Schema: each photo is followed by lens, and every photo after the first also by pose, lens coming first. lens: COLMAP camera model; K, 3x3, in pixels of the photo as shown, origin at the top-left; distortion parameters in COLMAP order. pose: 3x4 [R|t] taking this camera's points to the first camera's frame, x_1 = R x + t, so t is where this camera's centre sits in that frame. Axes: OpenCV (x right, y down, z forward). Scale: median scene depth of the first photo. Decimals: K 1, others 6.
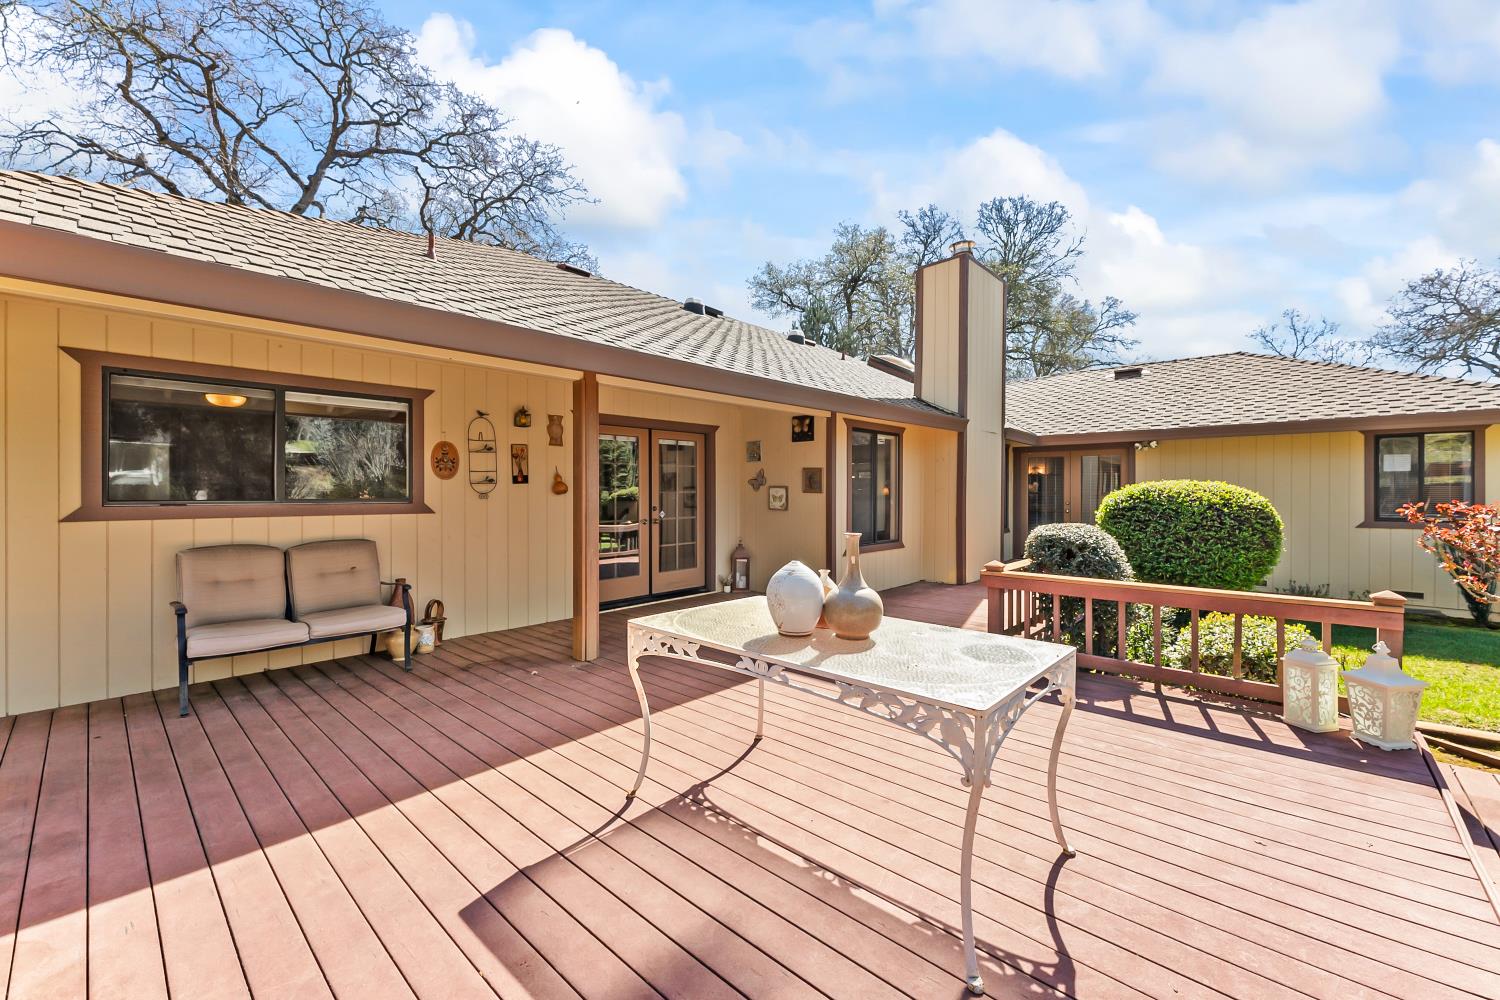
lens RADIAL K [[600.2, 0, 747.4], [0, 600.2, 493.2], [0, 0, 1]] dist [0.002732, -0.000408]
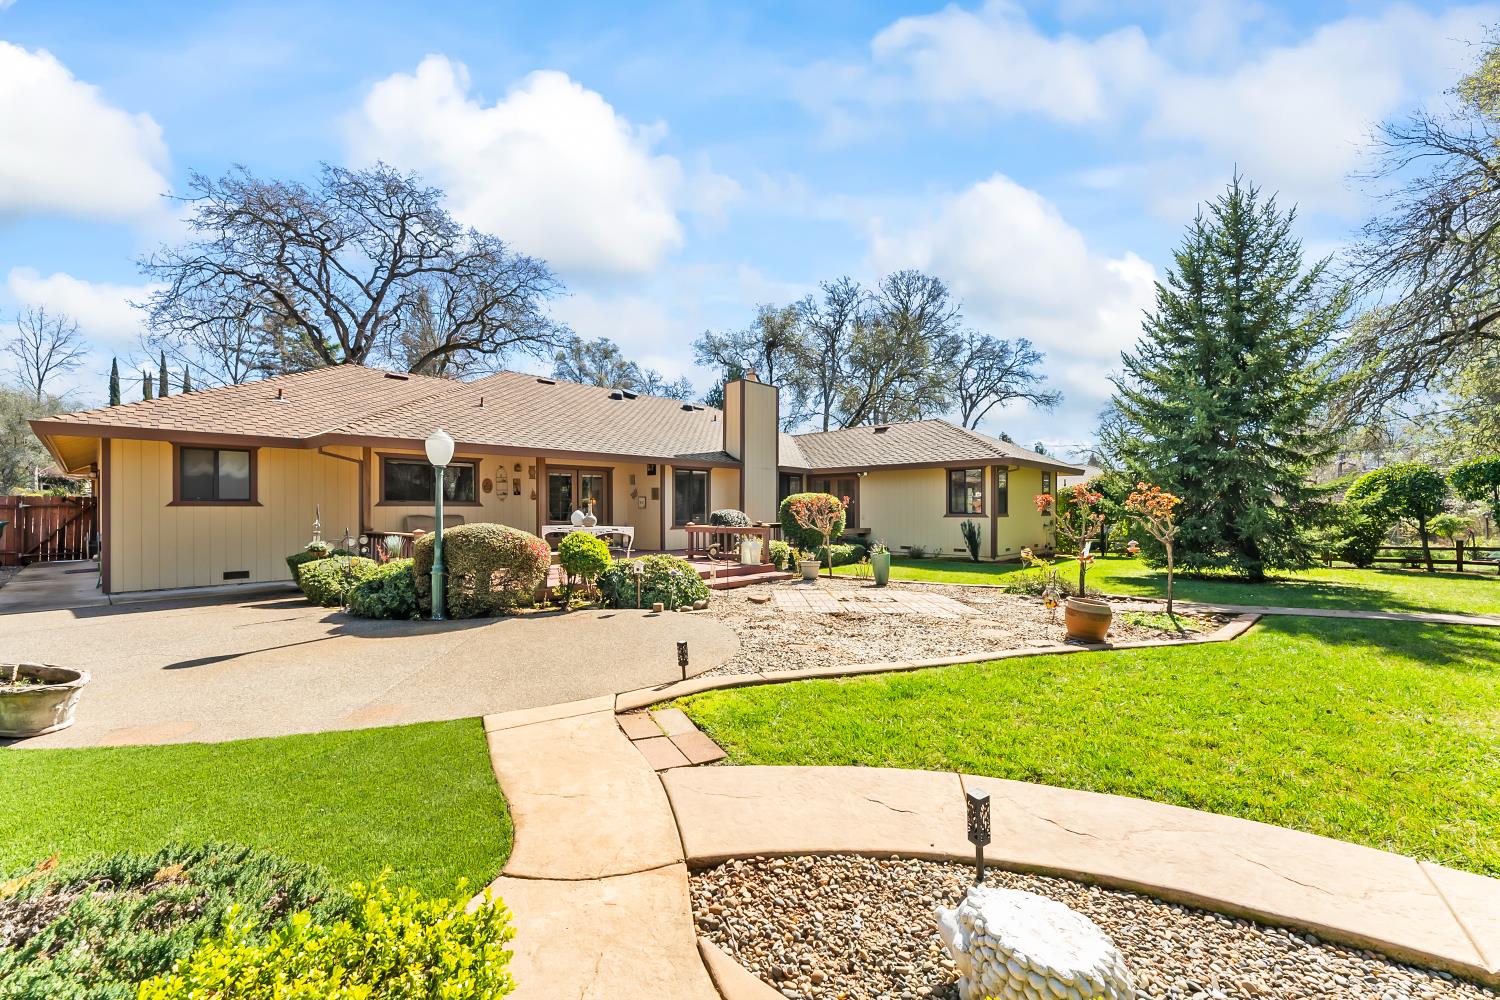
lens RADIAL K [[600.2, 0, 745.5], [0, 600.2, 506.1], [0, 0, 1]] dist [0.002732, -0.000408]
pose [[0.999990, -0.002743, -0.003396, 0.264642], [0.002722, 0.999976, -0.006443, 0.022541], [0.003414, 0.006433, 0.999973, -0.680109]]
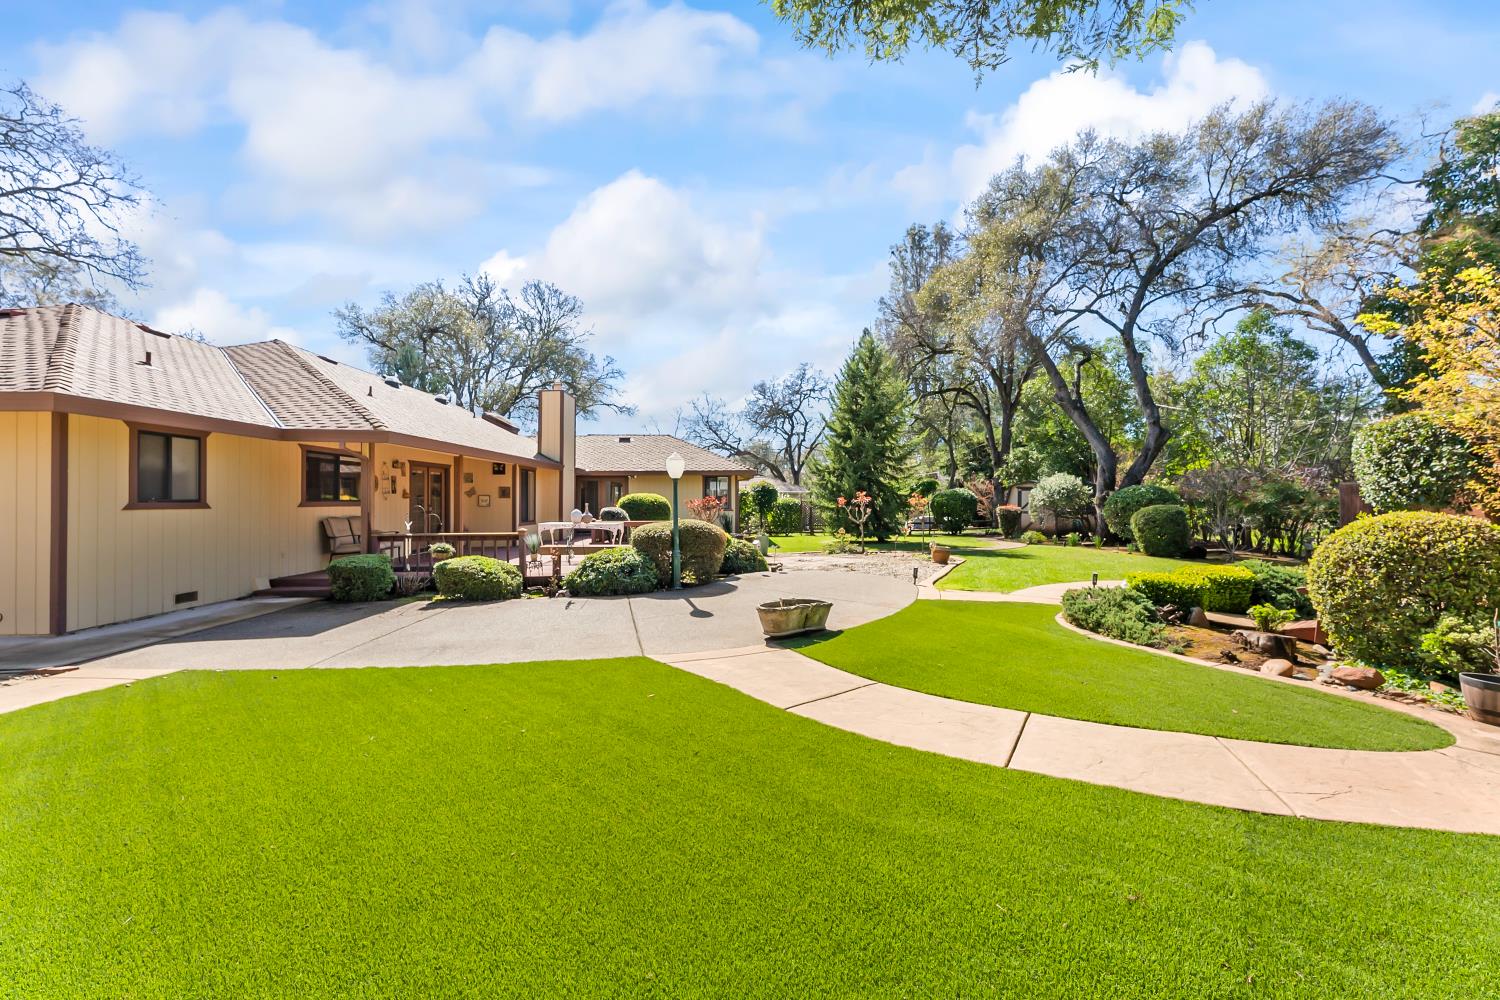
lens RADIAL K [[600.2, 0, 748.0], [0, 600.2, 503.7], [0, 0, 1]] dist [0.002732, -0.000408]
pose [[0.713849, -0.007075, 0.700263, -0.487611], [0.006290, 0.999973, 0.003691, 0.011008], [-0.700271, 0.001770, 0.713875, -0.735874]]
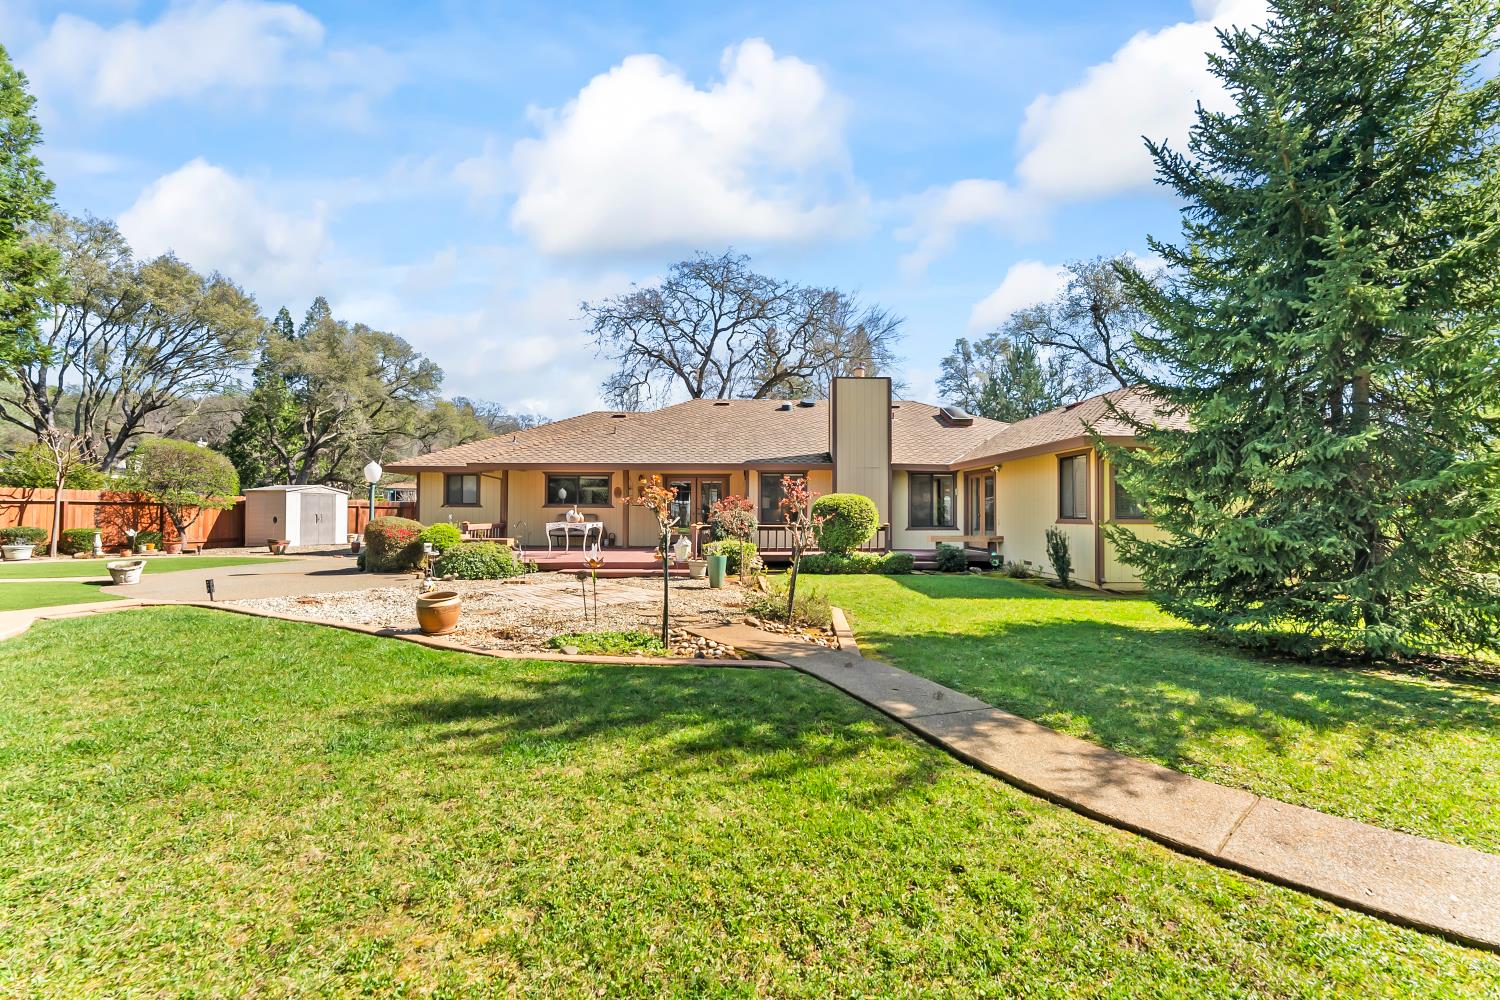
lens RADIAL K [[600.2, 0, 749.4], [0, 600.2, 498.3], [0, 0, 1]] dist [0.002732, -0.000408]
pose [[0.688966, -0.011429, -0.724703, 1.085314], [-0.005699, 0.999759, -0.021185, 0.019741], [0.724771, 0.018725, 0.688735, -0.348320]]
